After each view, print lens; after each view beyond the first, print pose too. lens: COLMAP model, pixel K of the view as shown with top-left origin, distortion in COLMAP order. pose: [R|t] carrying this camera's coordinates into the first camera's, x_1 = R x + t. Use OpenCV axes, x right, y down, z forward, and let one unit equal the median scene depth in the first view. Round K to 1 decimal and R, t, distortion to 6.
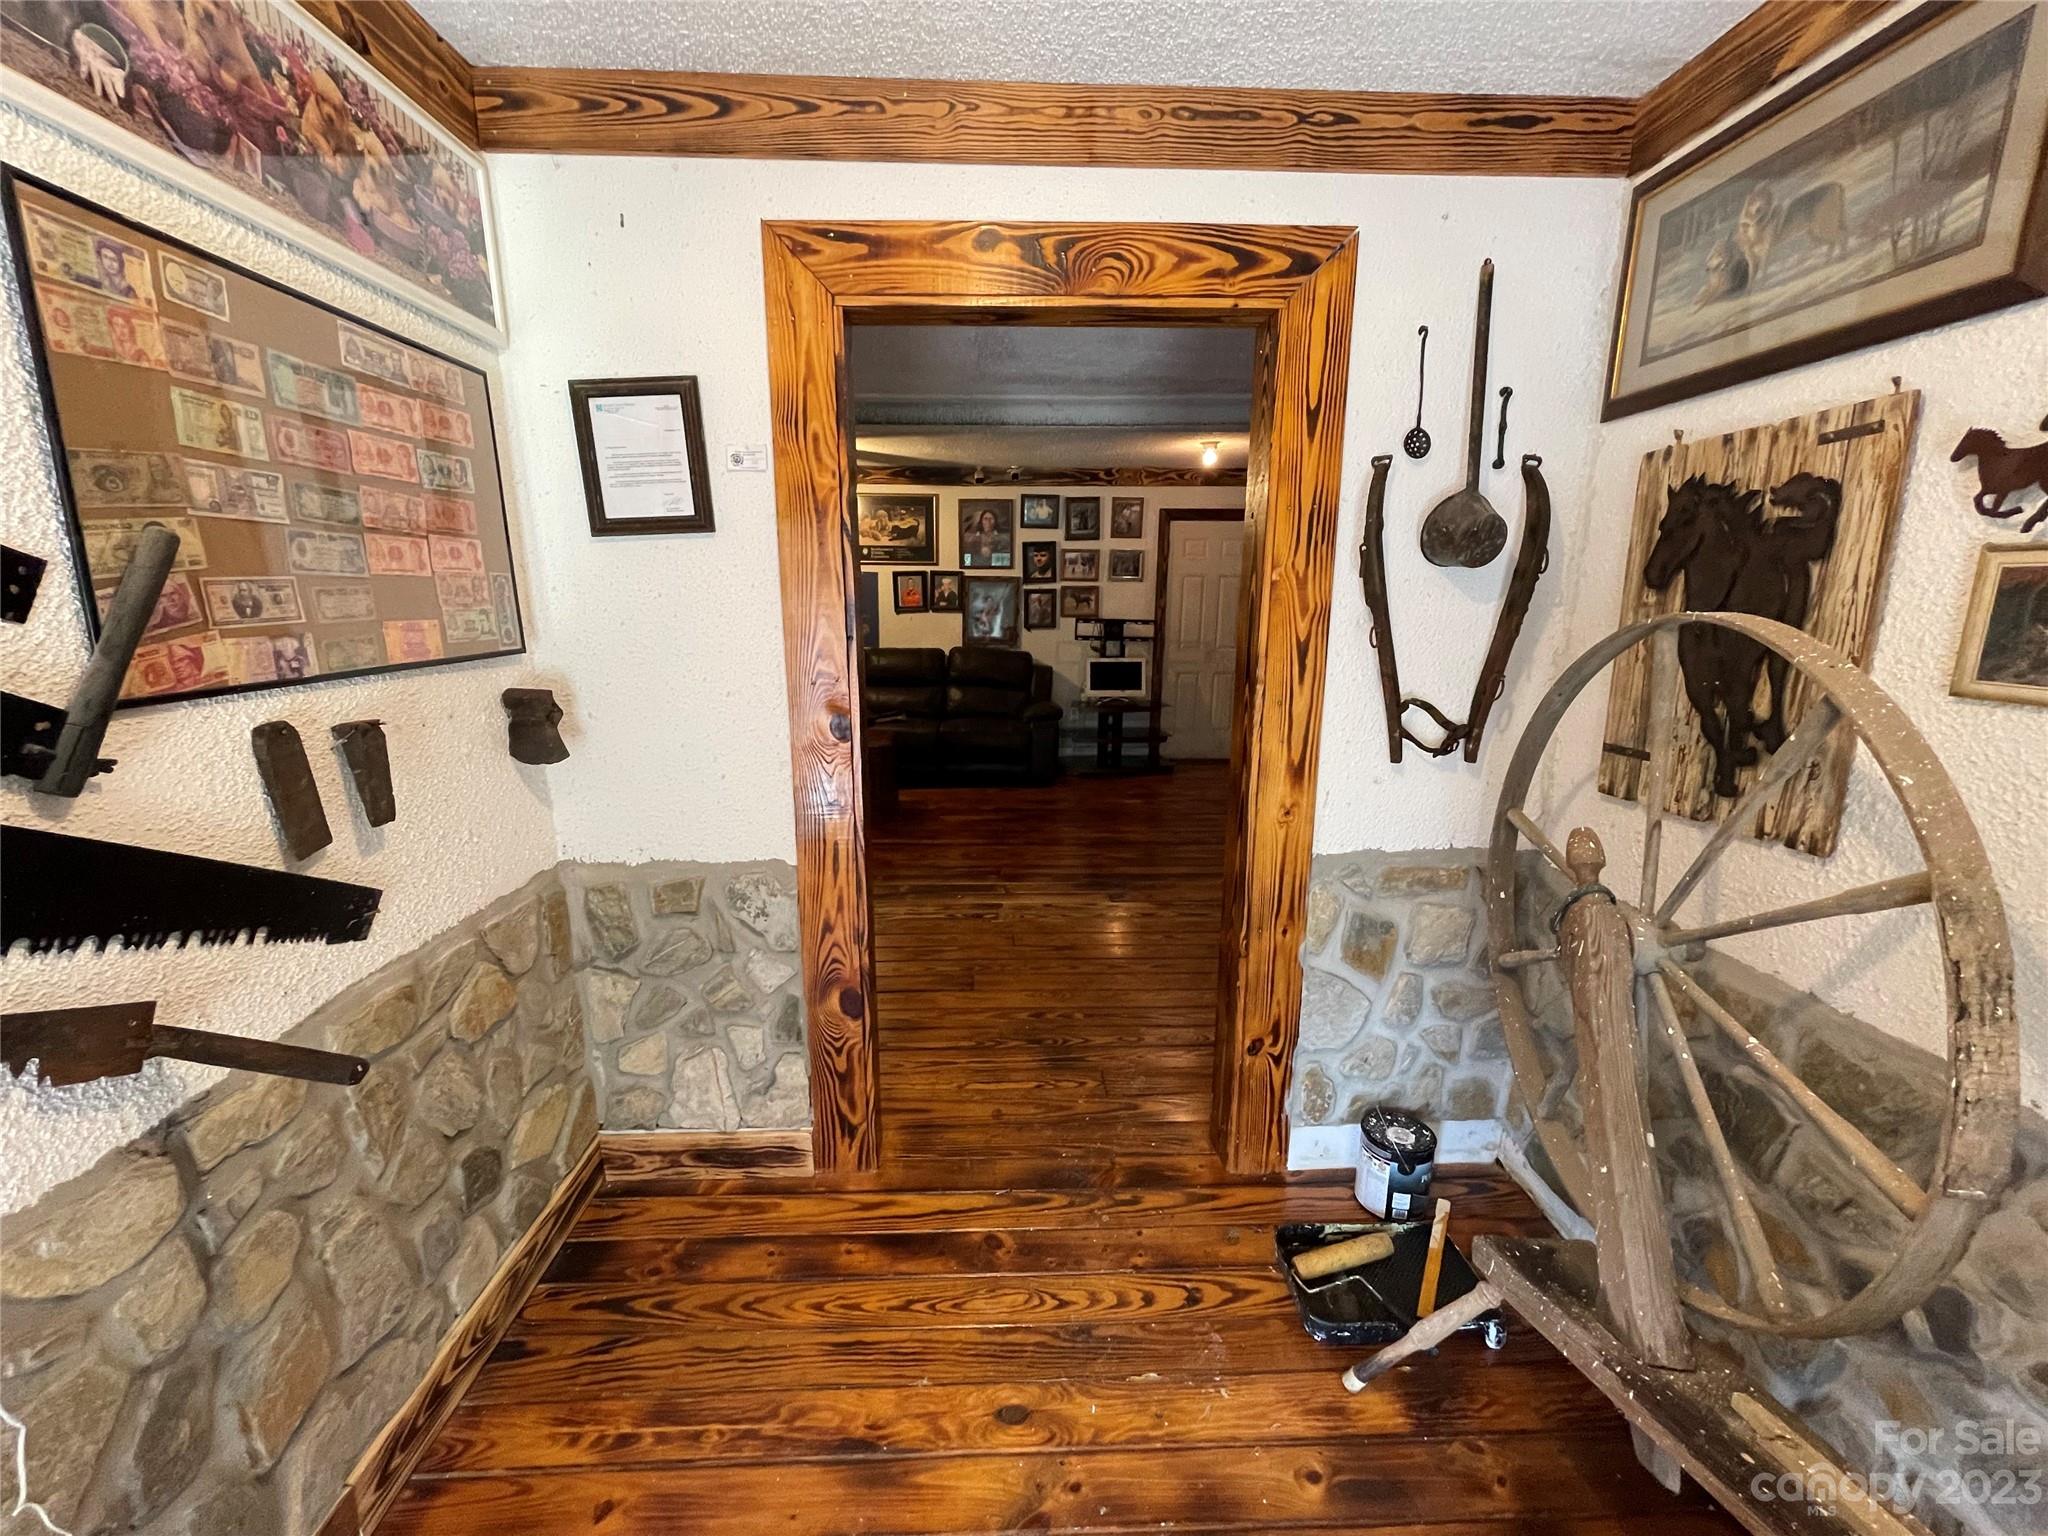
lens RADIAL K [[820.5, 0, 1019.6], [0, 820.5, 773.0], [0, 0, 1]] dist [0.000840, 0.000008]
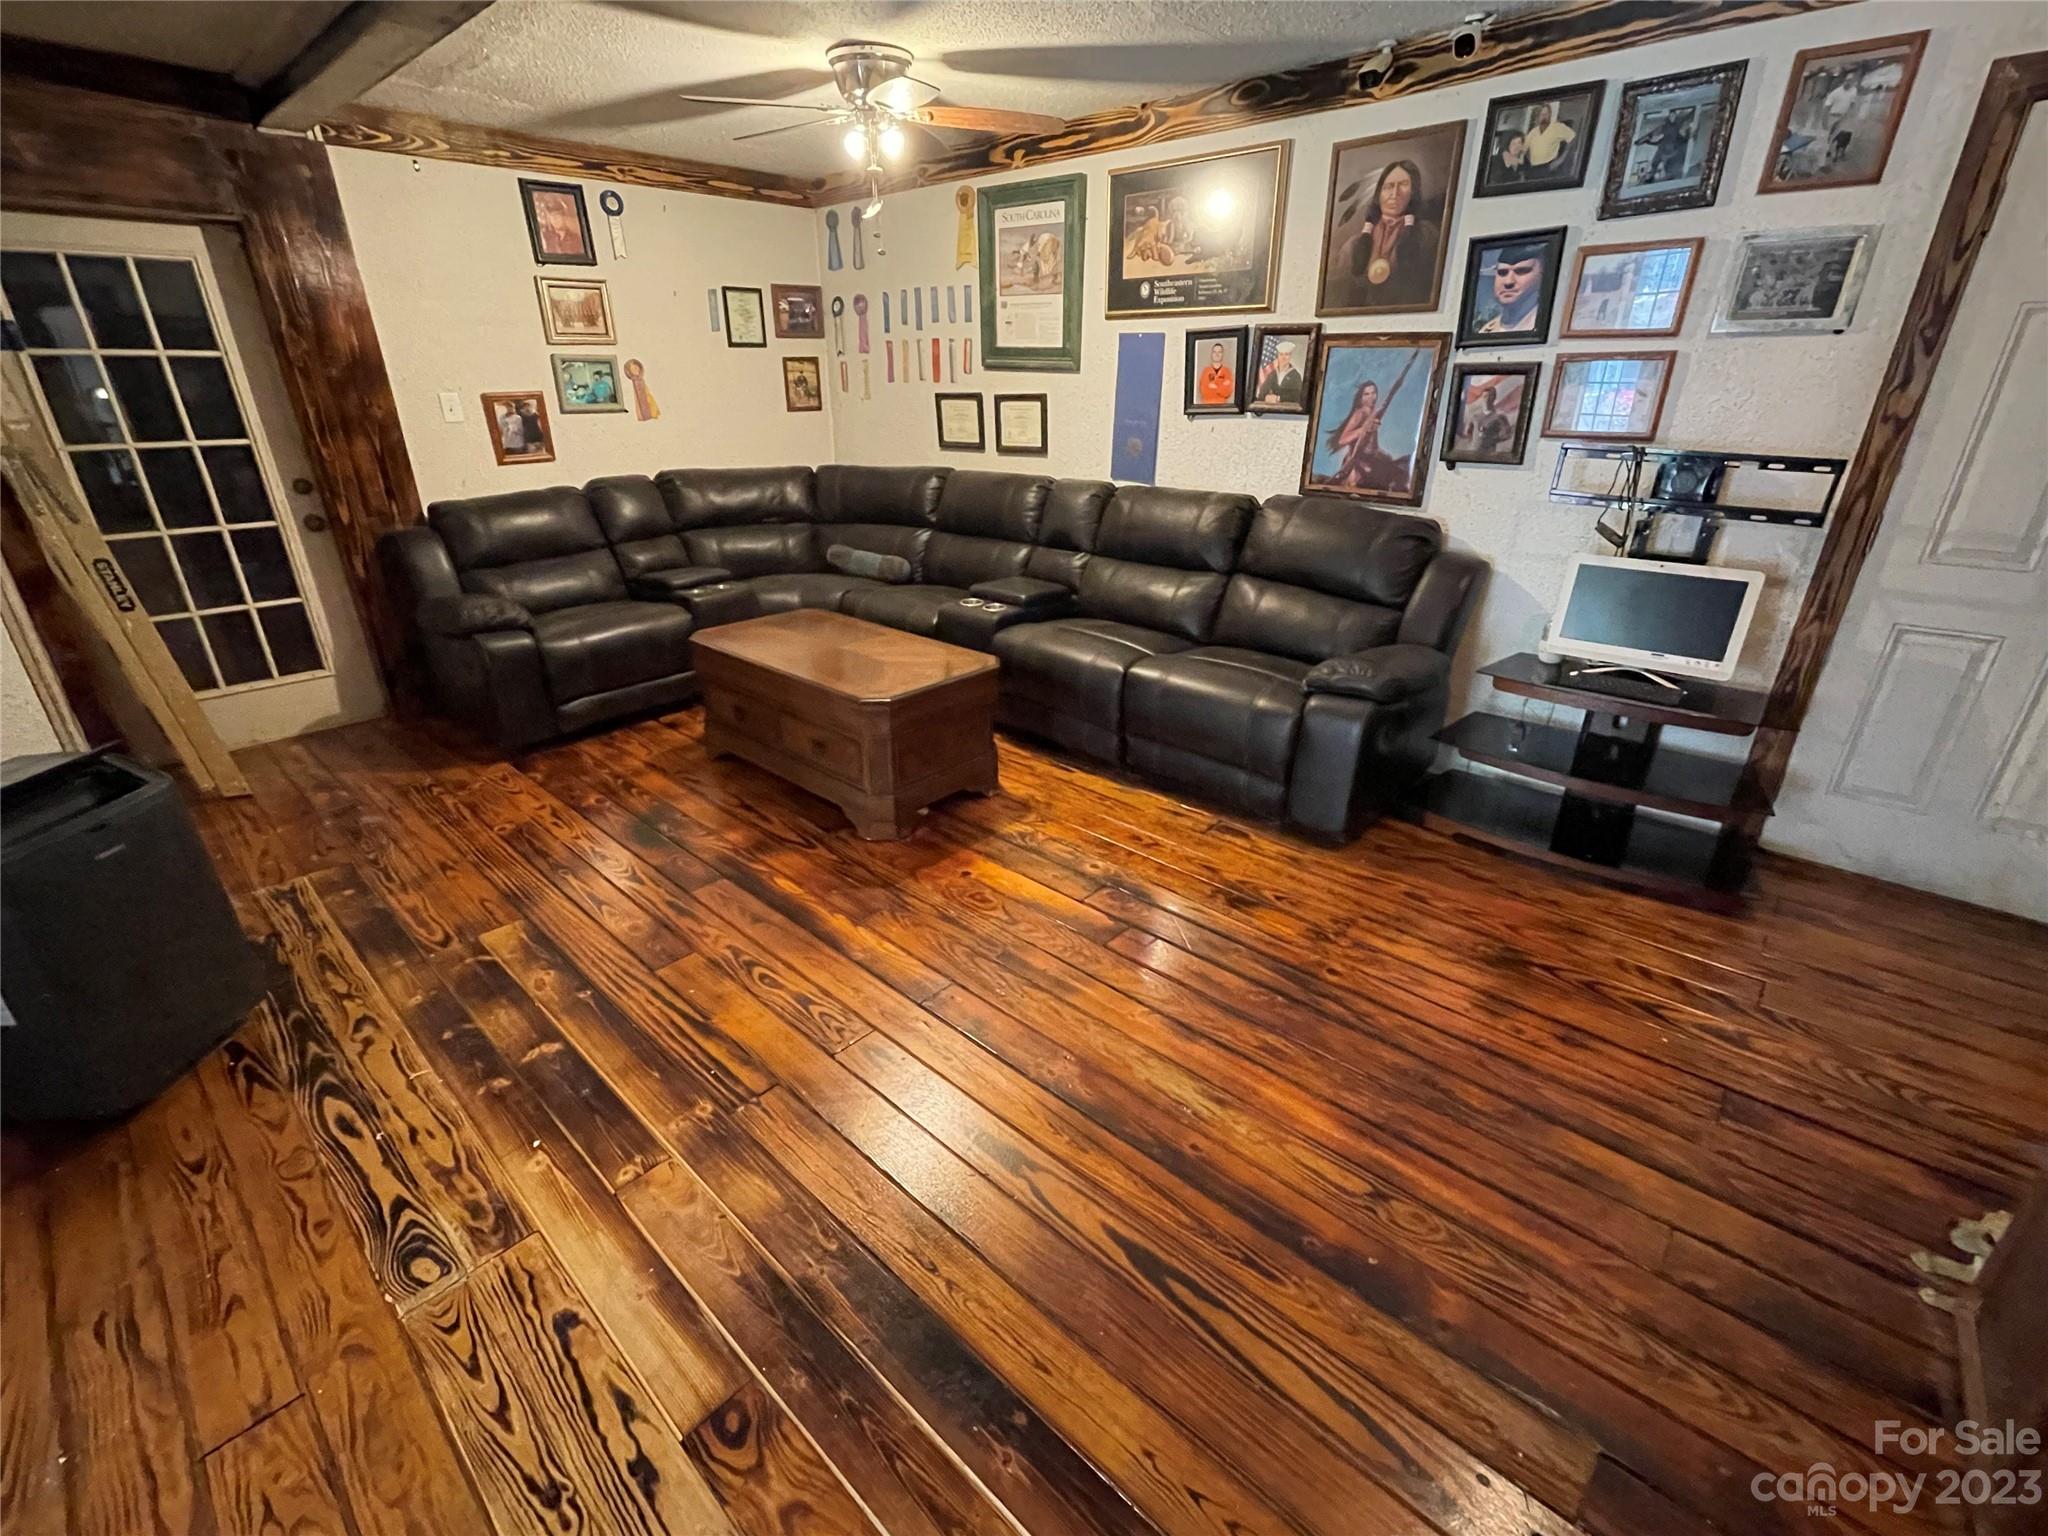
lens RADIAL K [[902.2, 0, 1024.5], [0, 902.2, 761.4], [0, 0, 1]] dist [-0.005743, -0.000092]
pose [[0.689164, 0.278464, -0.668962, 0.213453], [-0.145047, 0.957539, 0.249160, -0.114833], [0.709940, -0.074681, 0.700292, 0.518694]]
